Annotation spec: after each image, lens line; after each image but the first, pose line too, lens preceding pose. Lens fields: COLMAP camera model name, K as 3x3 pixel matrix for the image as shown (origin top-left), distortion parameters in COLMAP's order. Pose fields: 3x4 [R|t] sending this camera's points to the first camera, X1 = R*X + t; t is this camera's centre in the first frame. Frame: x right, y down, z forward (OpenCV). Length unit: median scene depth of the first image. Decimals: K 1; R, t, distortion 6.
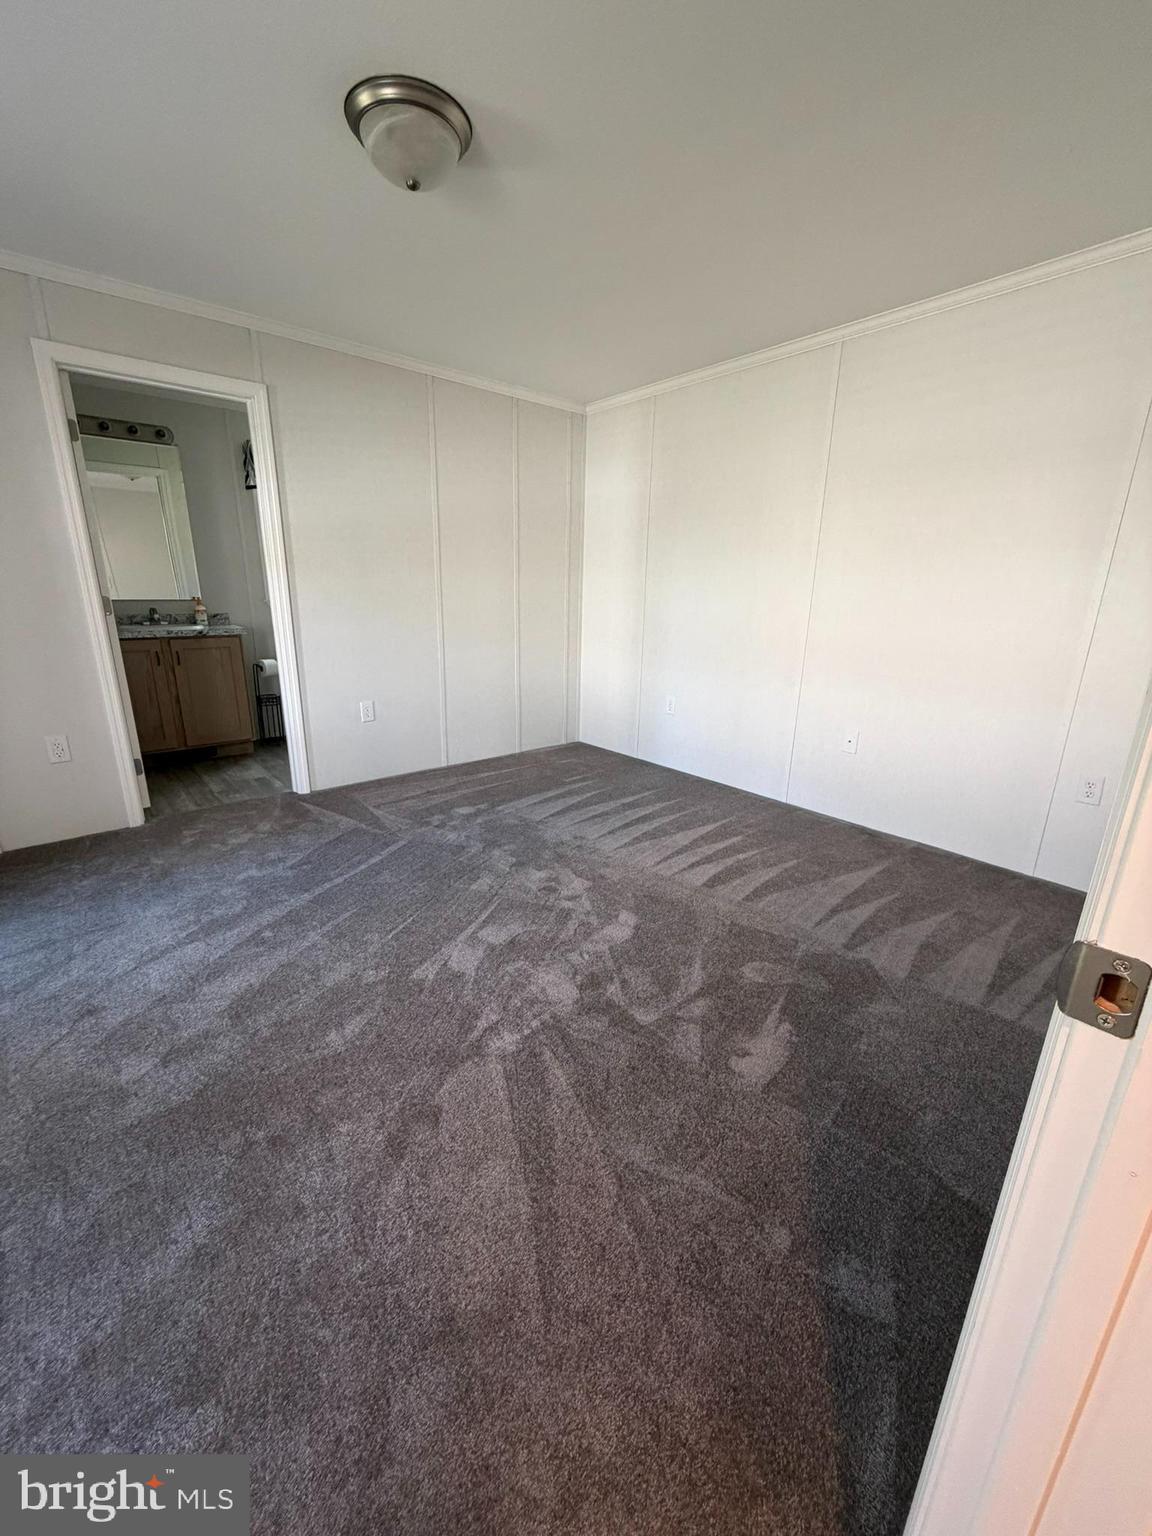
lens RADIAL K [[613.2, 0, 576.6], [0, 613.2, 764.5], [0, 0, 1]] dist [0.000306, 0.000332]
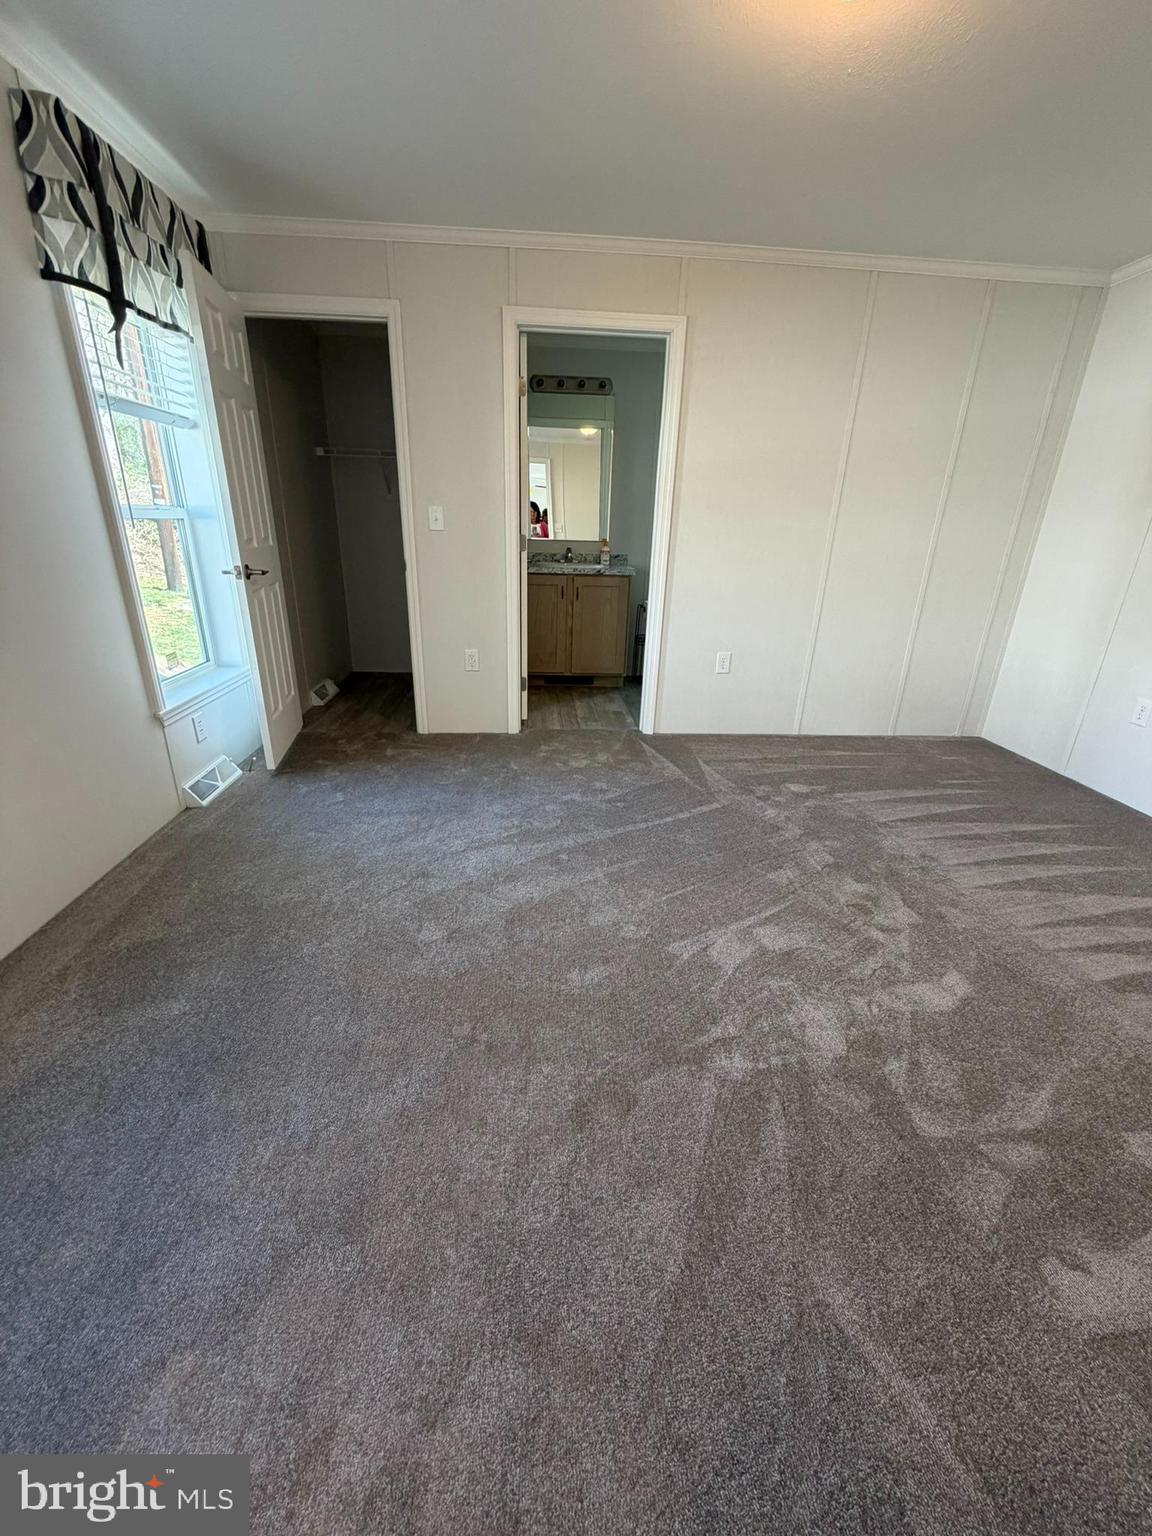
lens RADIAL K [[613.2, 0, 573.7], [0, 613.2, 764.2], [0, 0, 1]] dist [0.000306, 0.000332]
pose [[0.801966, 0.224253, -0.553680, 0.076454], [-0.183010, 0.974527, 0.129630, -0.026506], [0.568646, -0.002630, 0.822578, 0.144225]]
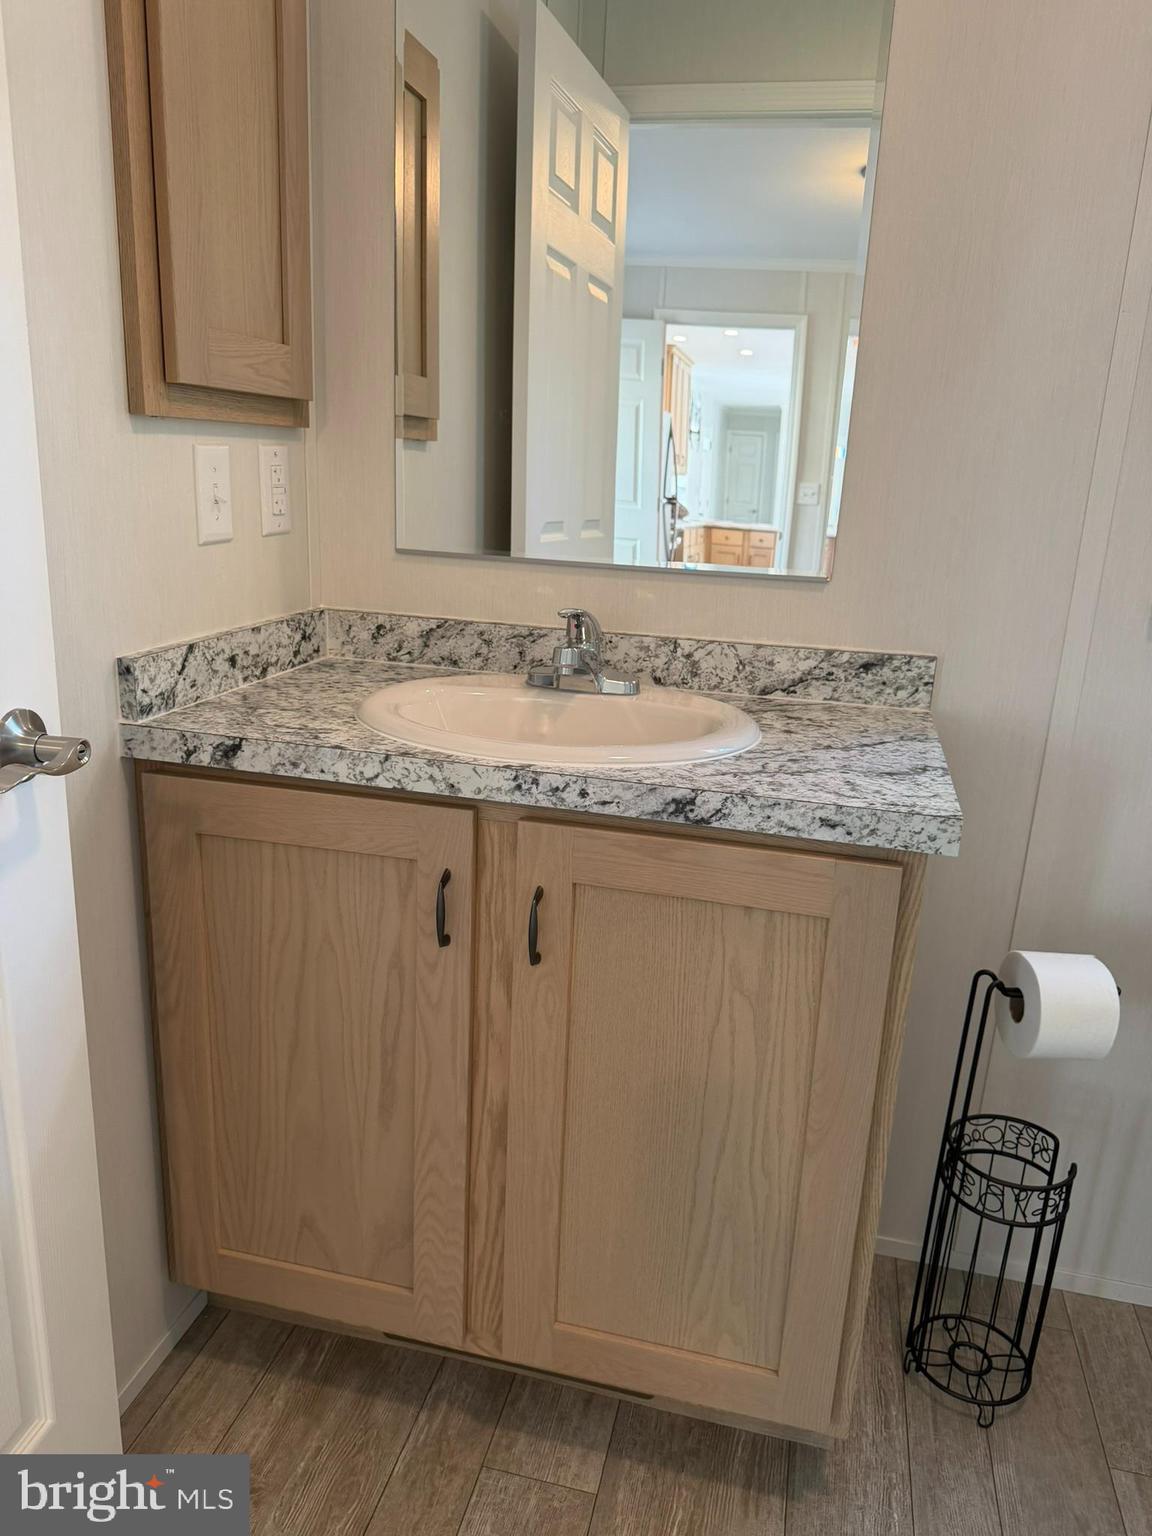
lens RADIAL K [[1091.4, 0, 582.4], [0, 1091.4, 763.7], [0, 0, 1]] dist [0.006987, -0.010438]
pose [[0.592377, 0.220917, -0.774781, -0.862217], [-0.263853, 0.961833, 0.072516, -0.496119], [0.761230, 0.161471, 0.628058, 1.669983]]
